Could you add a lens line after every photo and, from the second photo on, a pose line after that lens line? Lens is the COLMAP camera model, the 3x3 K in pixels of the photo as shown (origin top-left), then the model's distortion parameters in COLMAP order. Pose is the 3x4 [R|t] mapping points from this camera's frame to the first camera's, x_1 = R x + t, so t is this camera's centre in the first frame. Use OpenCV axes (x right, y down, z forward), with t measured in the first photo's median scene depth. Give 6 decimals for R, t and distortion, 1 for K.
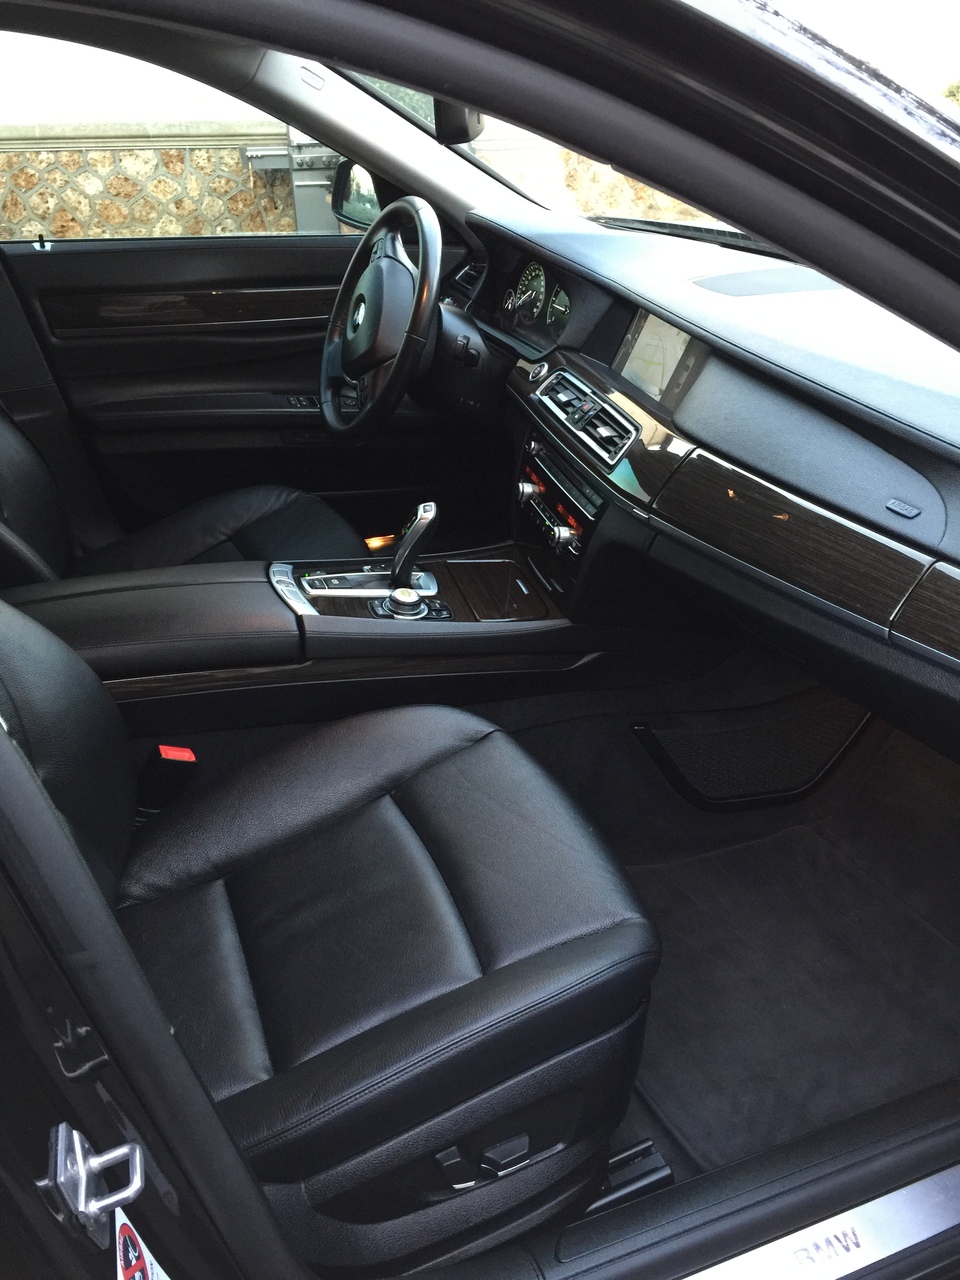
lens RADIAL K [[1078.3, 0, 480.0], [0, 1078.3, 640.0], [0, 0, 1]] dist [0.038229, 0.000035]
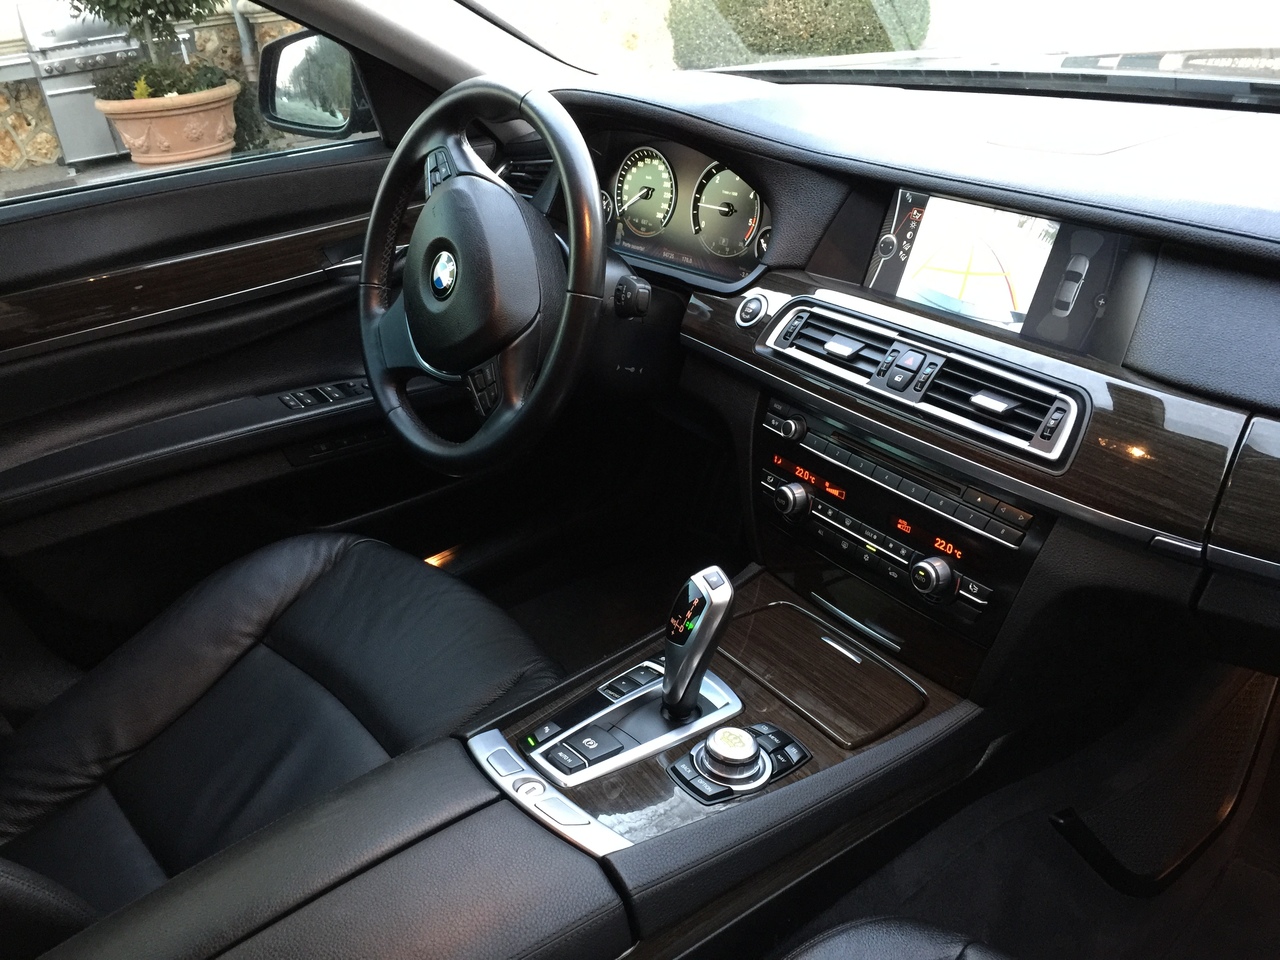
lens RADIAL K [[1118.9, 0, 640.0], [0, 1118.9, 480.0], [0, 0, 1]] dist [0.080783, -0.107794]
pose [[0.942729, -0.218185, 0.252303, -0.190332], [0.225808, 0.974171, -0.001295, -0.151949], [-0.245504, 0.058193, 0.967647, 0.340925]]
